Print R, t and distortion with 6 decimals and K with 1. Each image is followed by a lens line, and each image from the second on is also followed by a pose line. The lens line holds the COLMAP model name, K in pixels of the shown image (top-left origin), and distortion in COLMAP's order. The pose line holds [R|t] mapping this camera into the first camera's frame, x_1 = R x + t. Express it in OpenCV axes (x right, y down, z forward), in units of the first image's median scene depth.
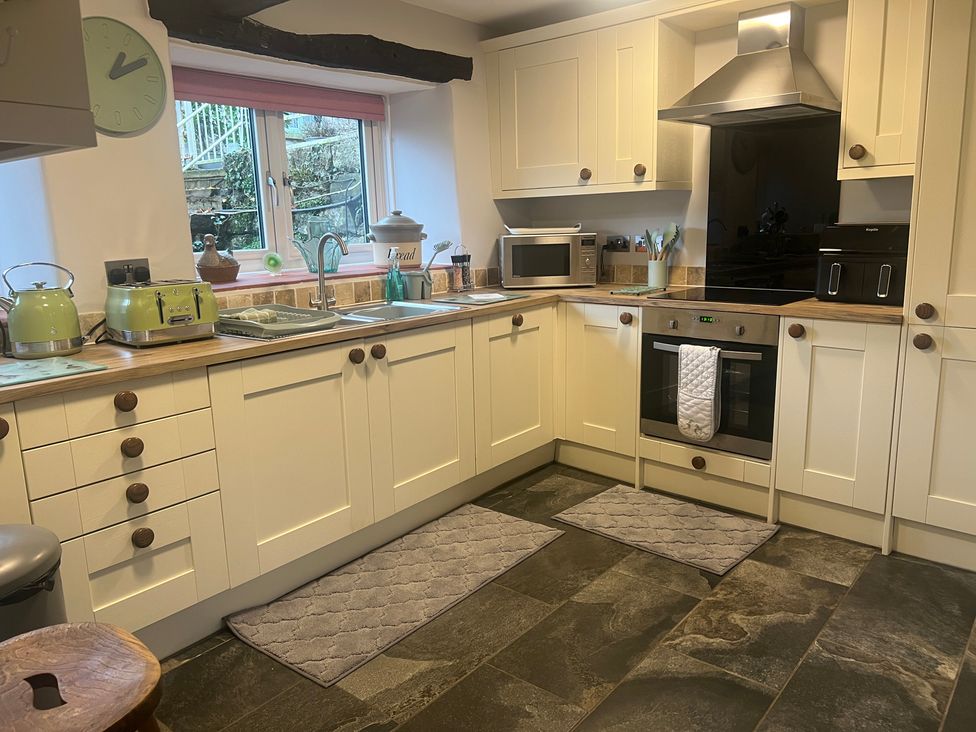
lens RADIAL K [[727.2, 0, 489.7], [0, 727.2, 359.0], [0, 0, 1]] dist [0.005897, 0.001726]
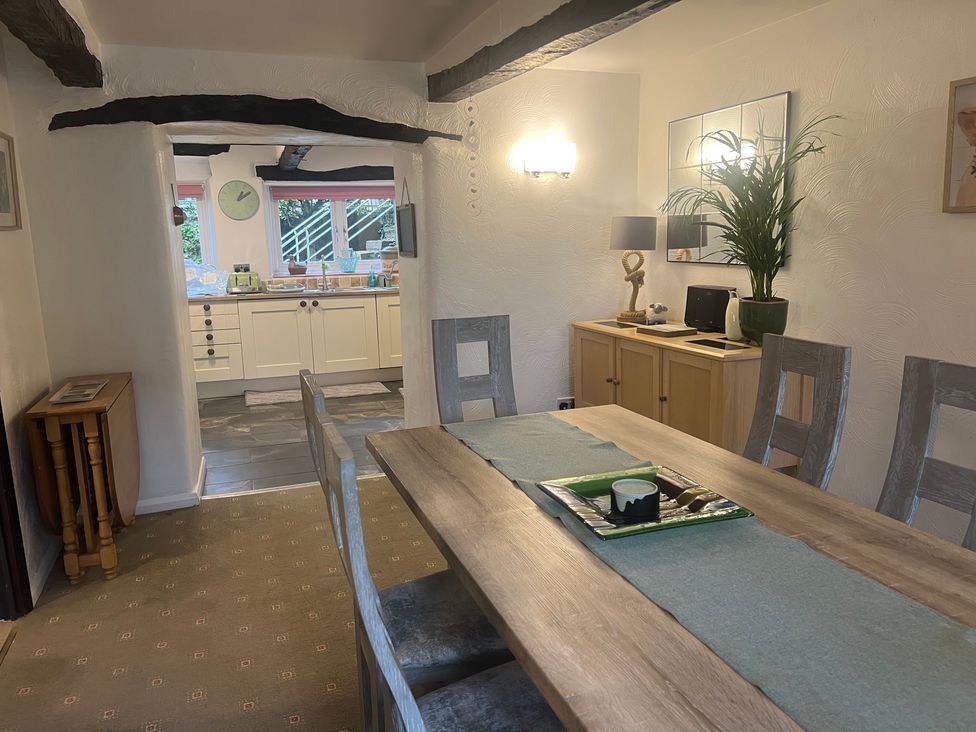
lens RADIAL K [[727.2, 0, 486.9], [0, 727.2, 371.1], [0, 0, 1]] dist [0.005897, 0.001726]
pose [[0.849881, 0.100295, -0.517342, 1.809715], [-0.099260, 0.994616, 0.029759, 0.096332], [0.517542, 0.026060, 0.855261, -0.895705]]
